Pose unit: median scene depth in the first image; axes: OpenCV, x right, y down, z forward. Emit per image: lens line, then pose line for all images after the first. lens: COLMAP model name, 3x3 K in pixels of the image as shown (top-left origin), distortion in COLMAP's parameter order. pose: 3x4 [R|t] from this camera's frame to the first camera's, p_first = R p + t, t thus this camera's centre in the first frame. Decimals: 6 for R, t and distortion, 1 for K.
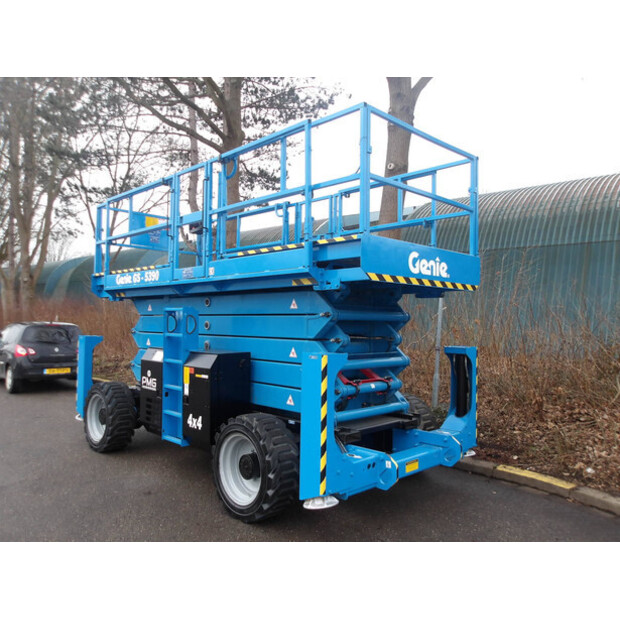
lens RADIAL K [[503.2, 0, 310.0], [0, 503.2, 306.6], [0, 0, 1]] dist [-0.006658, -0.001939]
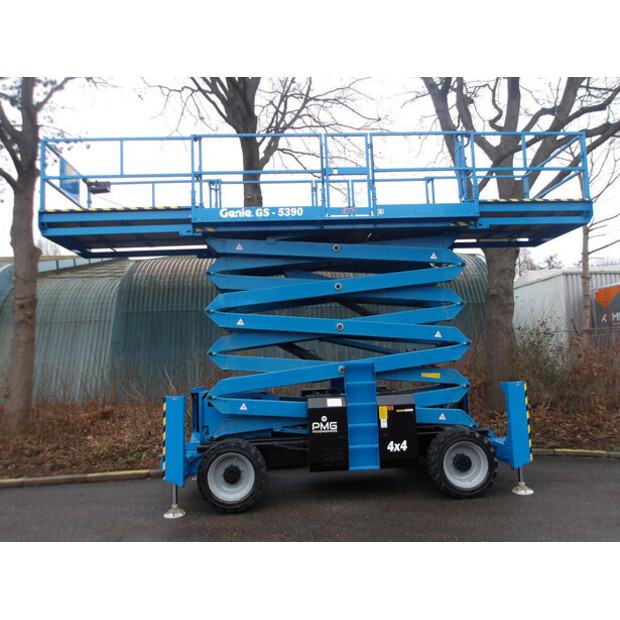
lens RADIAL K [[503.2, 0, 310.0], [0, 503.2, 306.6], [0, 0, 1]] dist [-0.006658, -0.001939]
pose [[0.657332, 0.065080, 0.750786, -1.371909], [0.026942, 0.993598, -0.109716, 0.001670], [-0.753120, 0.092347, 0.651370, 0.266968]]
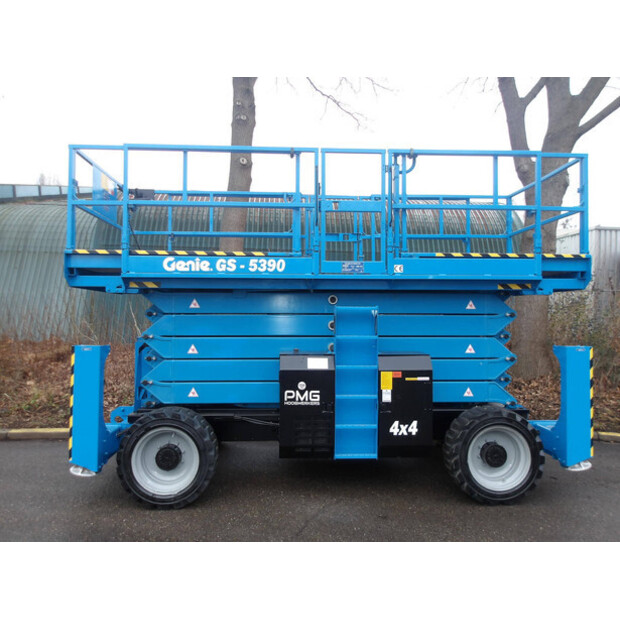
lens RADIAL K [[503.2, 0, 310.0], [0, 503.2, 306.6], [0, 0, 1]] dist [-0.006658, -0.001939]
pose [[0.663799, 0.013888, 0.747782, -1.027990], [-0.016810, 0.999852, -0.003648, 0.007846], [-0.747722, -0.010148, 0.663934, 0.497504]]
